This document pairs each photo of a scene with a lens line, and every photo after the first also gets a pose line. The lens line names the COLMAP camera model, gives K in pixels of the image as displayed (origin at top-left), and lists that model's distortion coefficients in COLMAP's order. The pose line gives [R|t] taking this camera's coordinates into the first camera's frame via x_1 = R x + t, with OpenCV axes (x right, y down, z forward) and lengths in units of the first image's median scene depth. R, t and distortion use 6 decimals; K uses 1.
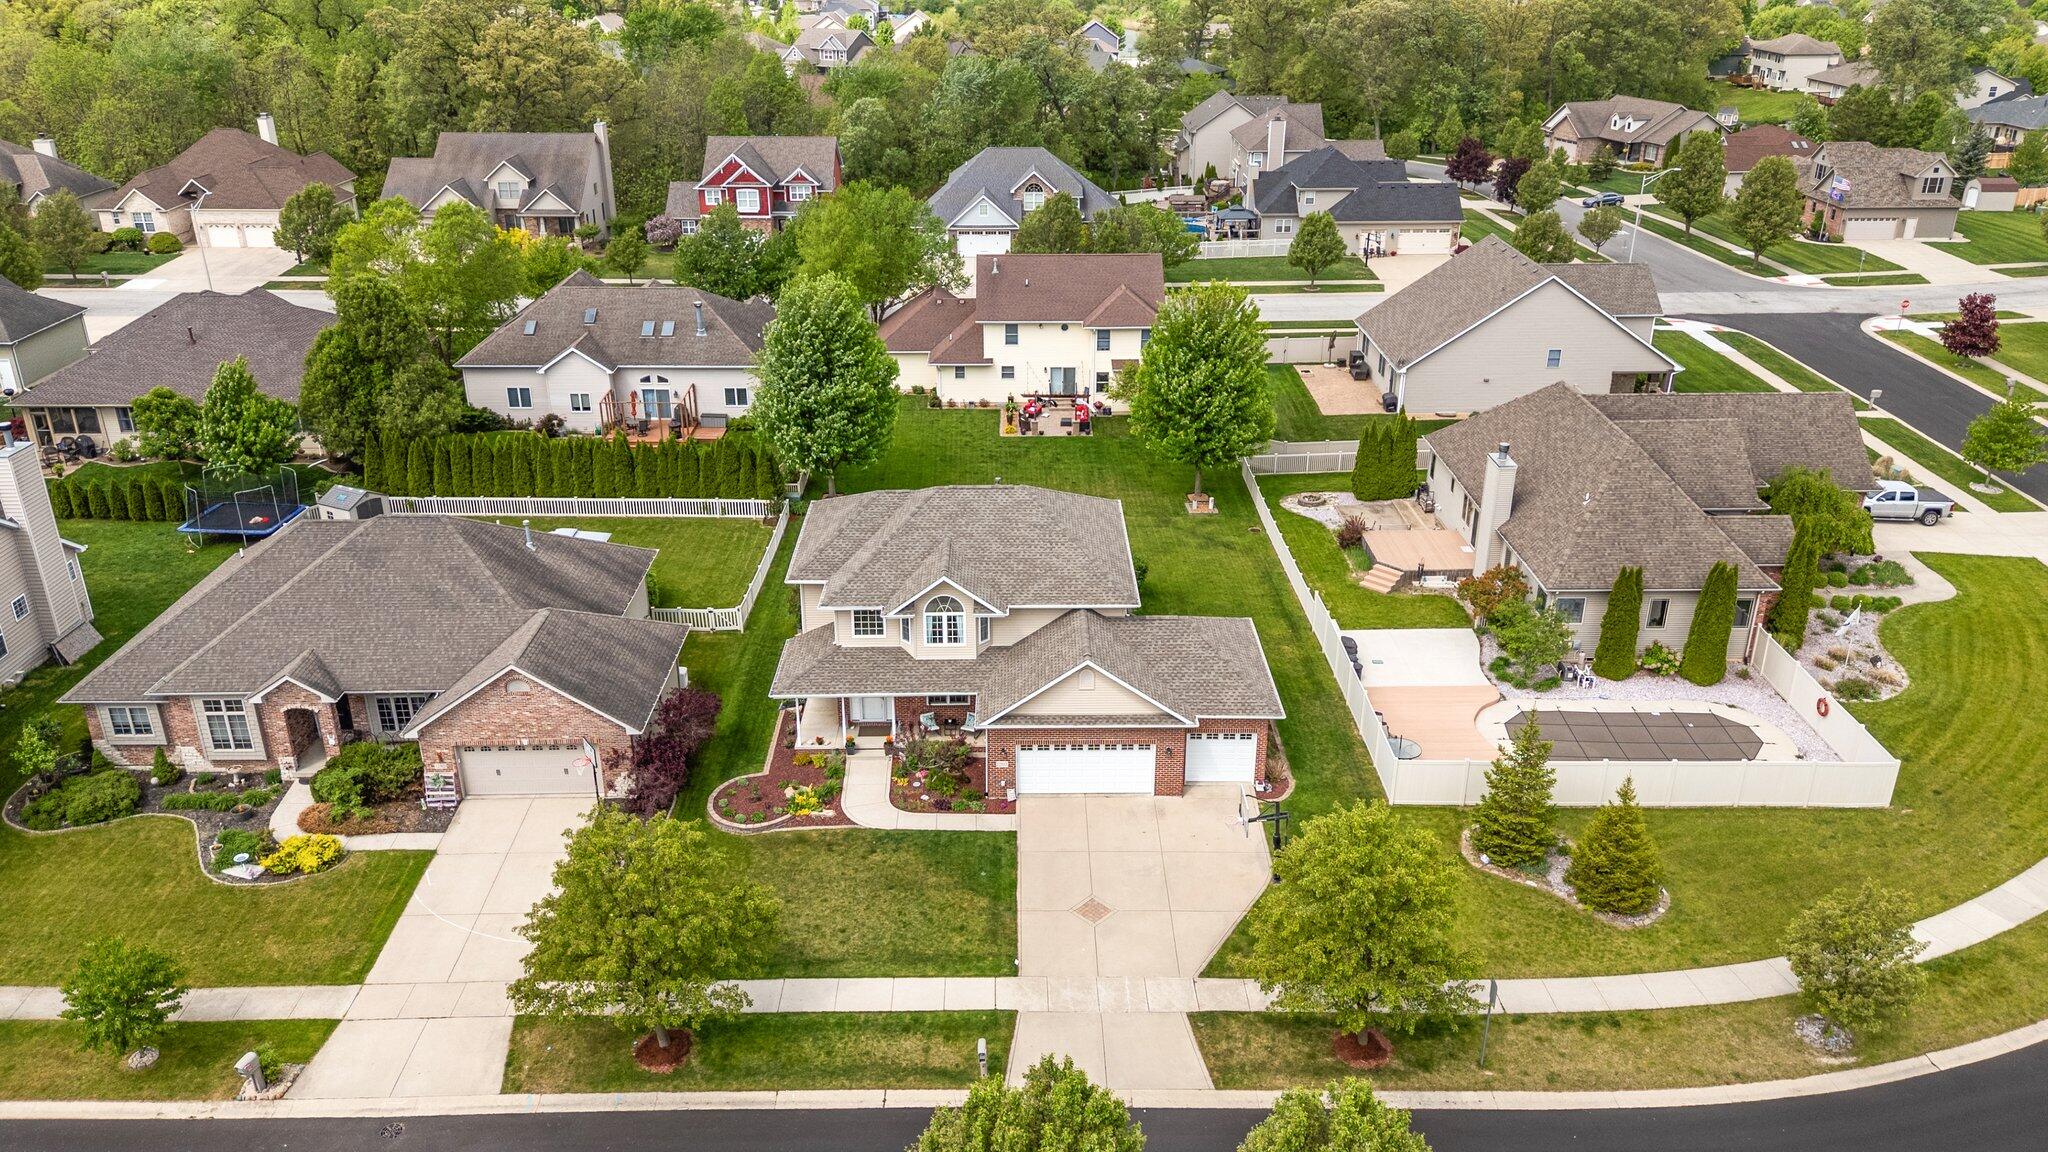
lens RADIAL K [[1588.3, 0, 1028.0], [0, 1588.3, 567.6], [0, 0, 1]] dist [0.041614, -0.033776]
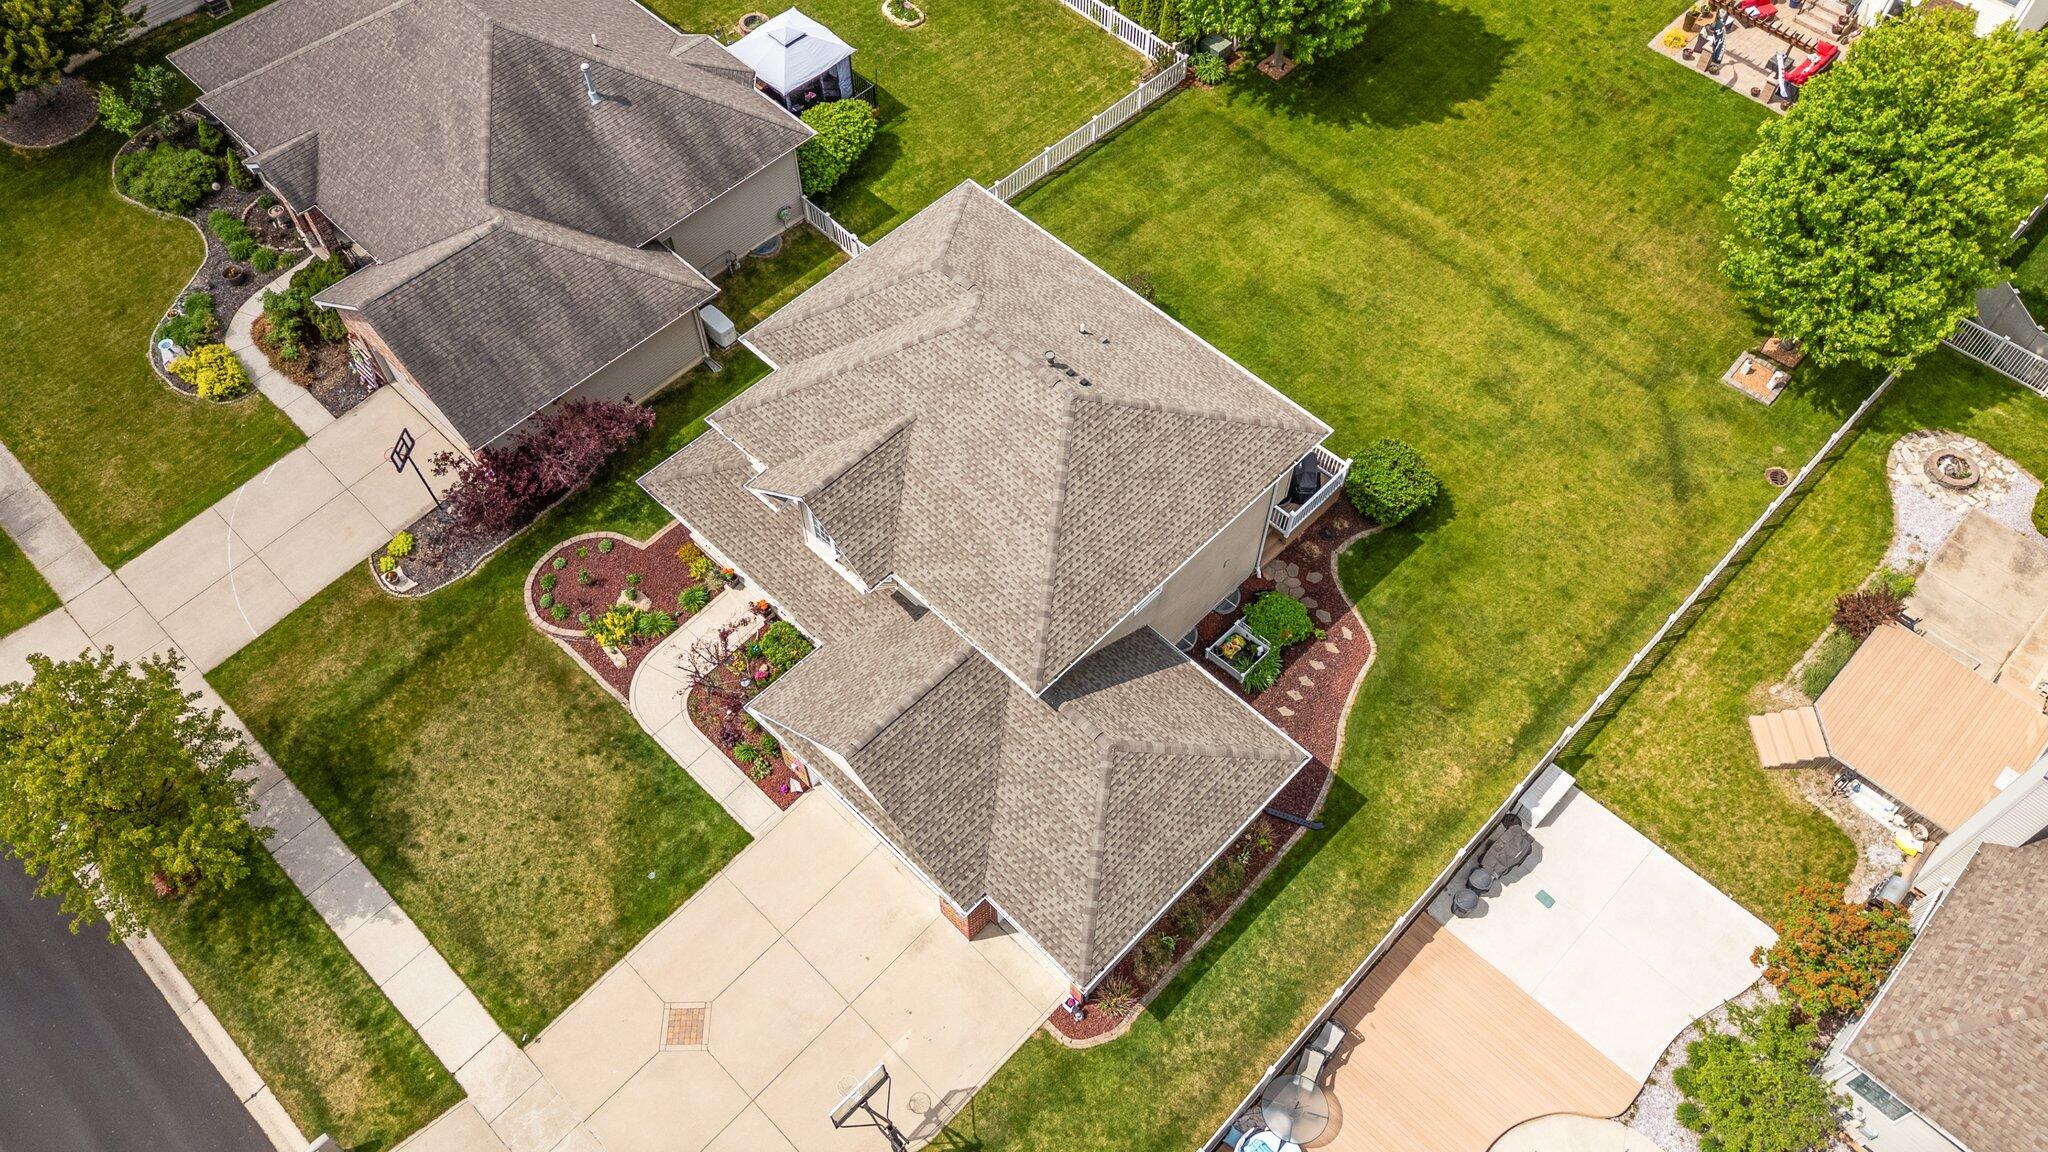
lens RADIAL K [[1588.3, 0, 1022.6], [0, 1588.3, 567.3], [0, 0, 1]] dist [0.041614, -0.033776]
pose [[0.701398, 0.590108, -0.399767, 0.297383], [-0.275073, 0.741517, 0.611954, -0.409555], [0.657553, -0.319258, 0.682421, 0.605377]]
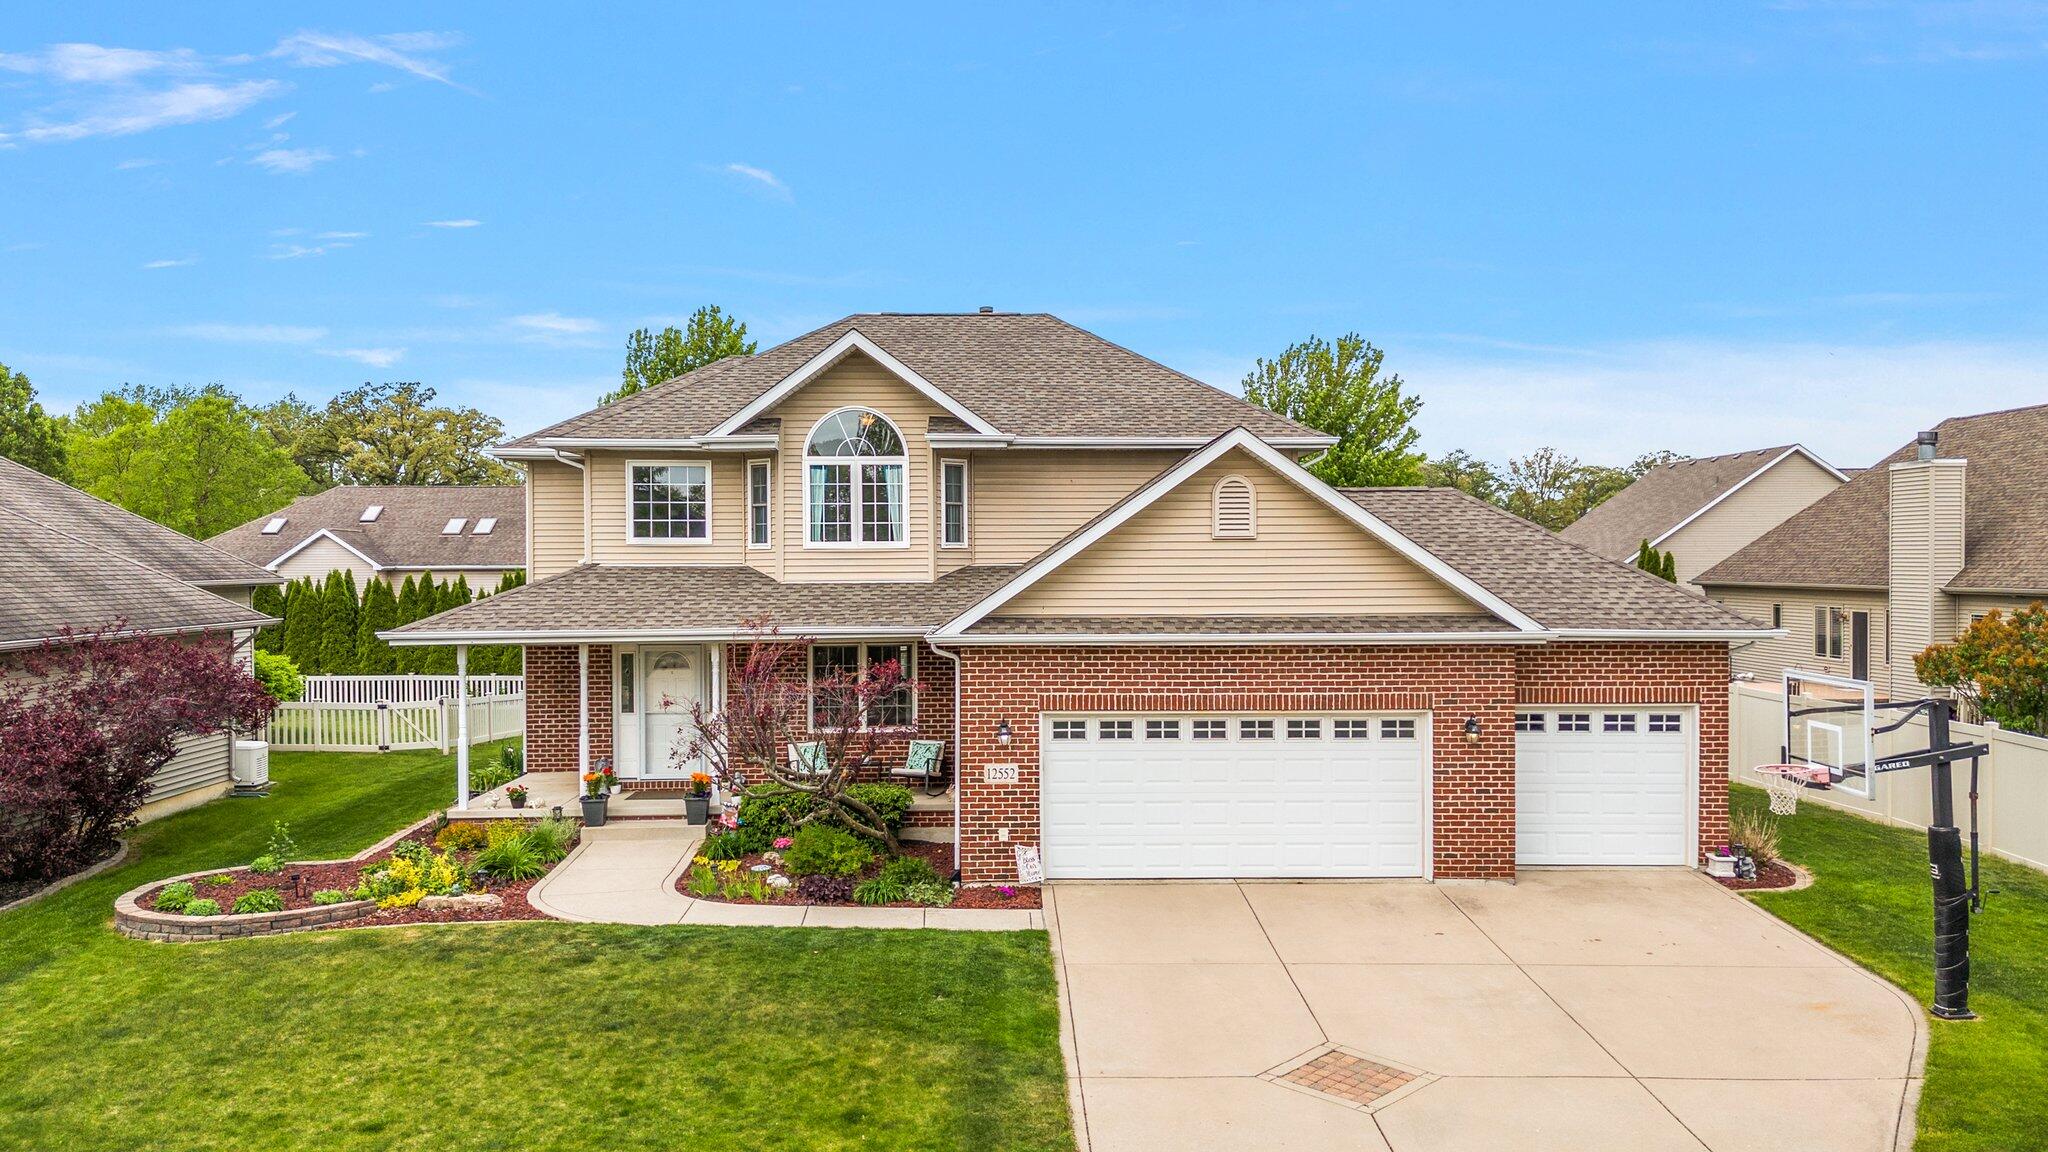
lens RADIAL K [[1588.3, 0, 1027.0], [0, 1588.3, 593.7], [0, 0, 1]] dist [0.041614, -0.033776]
pose [[0.999904, -0.004505, 0.013086, -0.014958], [0.009180, 0.923469, -0.383564, 0.222577], [-0.010357, 0.383647, 0.923422, 0.659740]]
